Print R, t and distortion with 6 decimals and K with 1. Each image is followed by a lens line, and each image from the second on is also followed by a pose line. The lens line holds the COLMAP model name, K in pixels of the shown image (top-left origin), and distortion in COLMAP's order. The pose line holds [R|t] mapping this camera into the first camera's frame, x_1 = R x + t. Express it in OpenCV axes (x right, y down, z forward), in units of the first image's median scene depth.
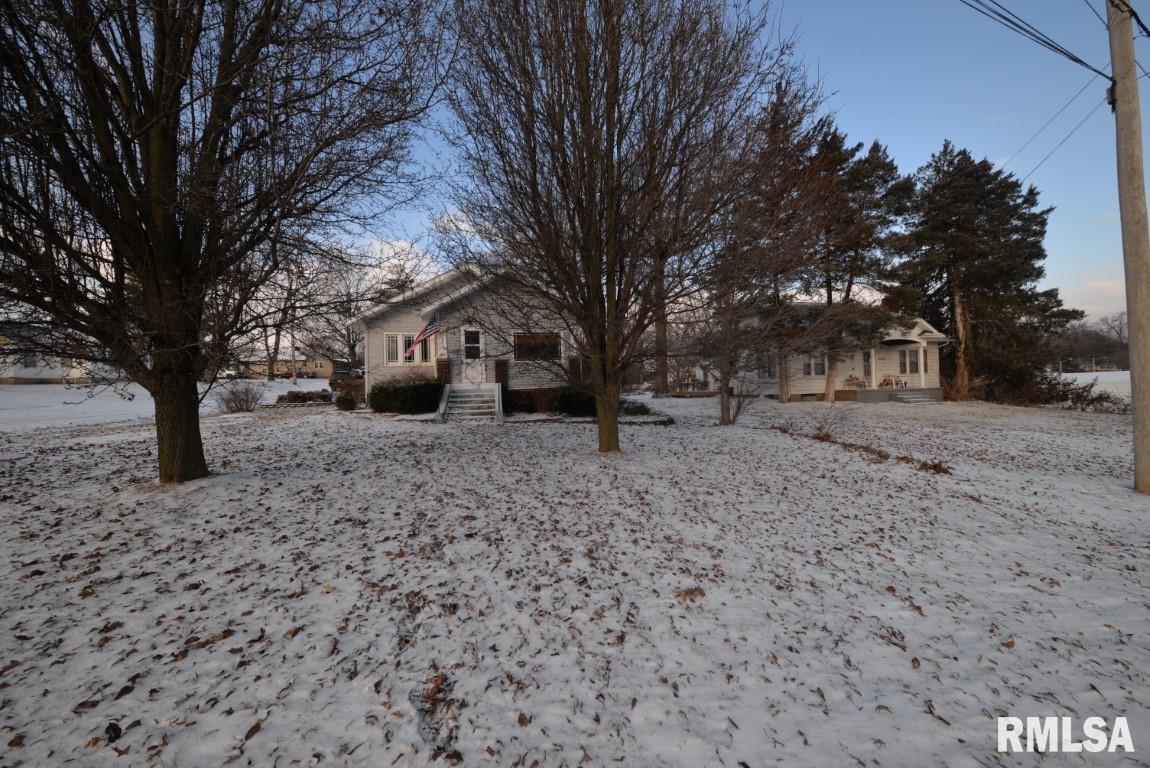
lens RADIAL K [[361.9, 0, 575.0], [0, 361.9, 384.0], [0, 0, 1]] dist [0.000192, 0.000010]
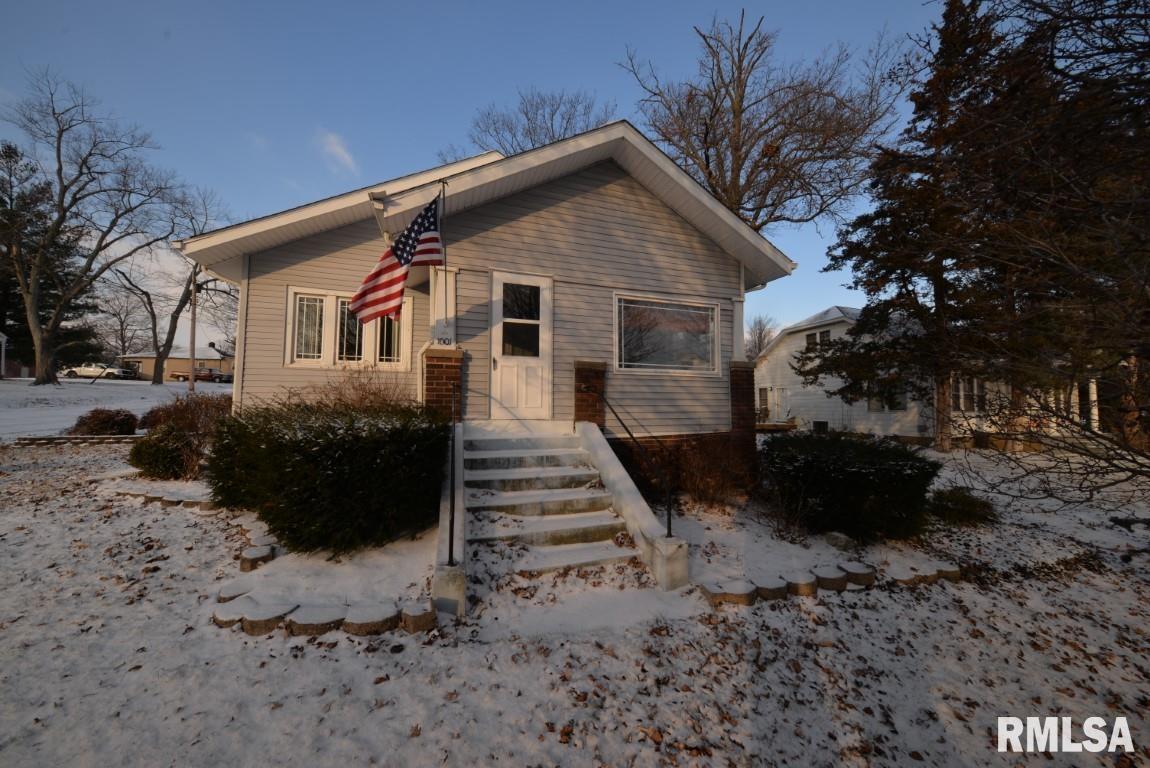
lens RADIAL K [[361.9, 0, 575.0], [0, 361.9, 384.0], [0, 0, 1]] dist [0.000192, 0.000010]
pose [[0.993392, 0.040506, 0.107388, -0.264383], [-0.035994, 0.998399, -0.043629, -0.025027], [-0.108983, 0.039475, 0.993259, 0.609810]]
